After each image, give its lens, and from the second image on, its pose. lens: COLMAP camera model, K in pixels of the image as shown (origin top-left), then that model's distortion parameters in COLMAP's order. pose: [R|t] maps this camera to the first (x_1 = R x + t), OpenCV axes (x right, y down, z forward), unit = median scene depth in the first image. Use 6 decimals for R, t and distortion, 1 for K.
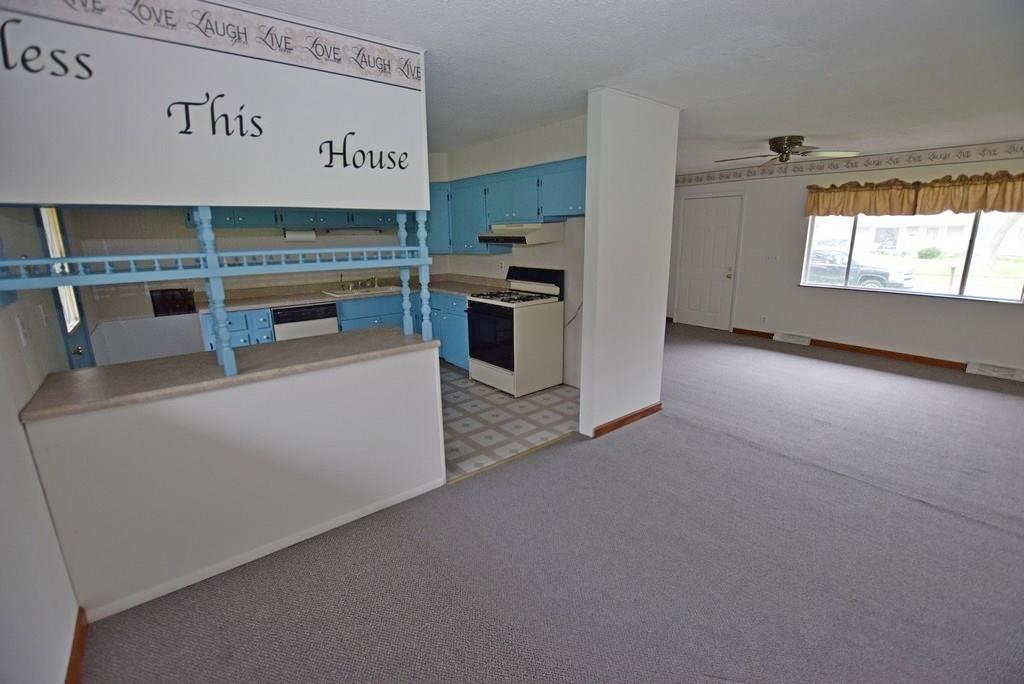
lens RADIAL K [[442.7, 0, 510.7], [0, 442.7, 340.8], [0, 0, 1]] dist [-0.029918, 0.003729]
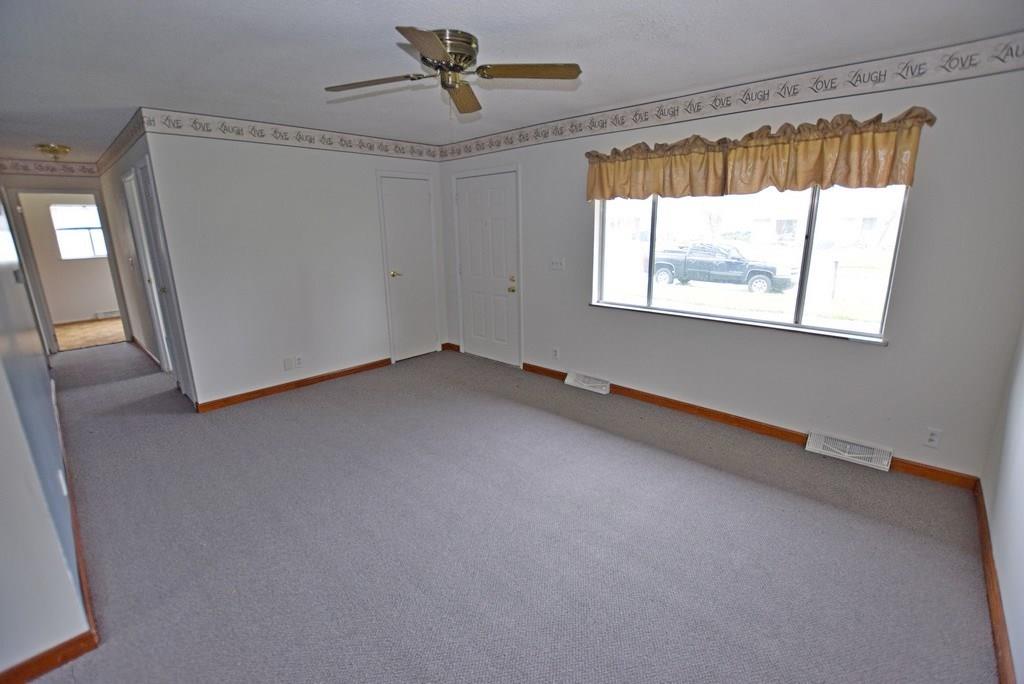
lens RADIAL K [[442.7, 0, 510.7], [0, 442.7, 341.1], [0, 0, 1]] dist [-0.029918, 0.003729]
pose [[0.990948, -0.037536, 0.128889, 0.545652], [0.035712, 0.999227, 0.016439, -0.105664], [-0.129407, -0.011688, 0.991523, 0.420256]]
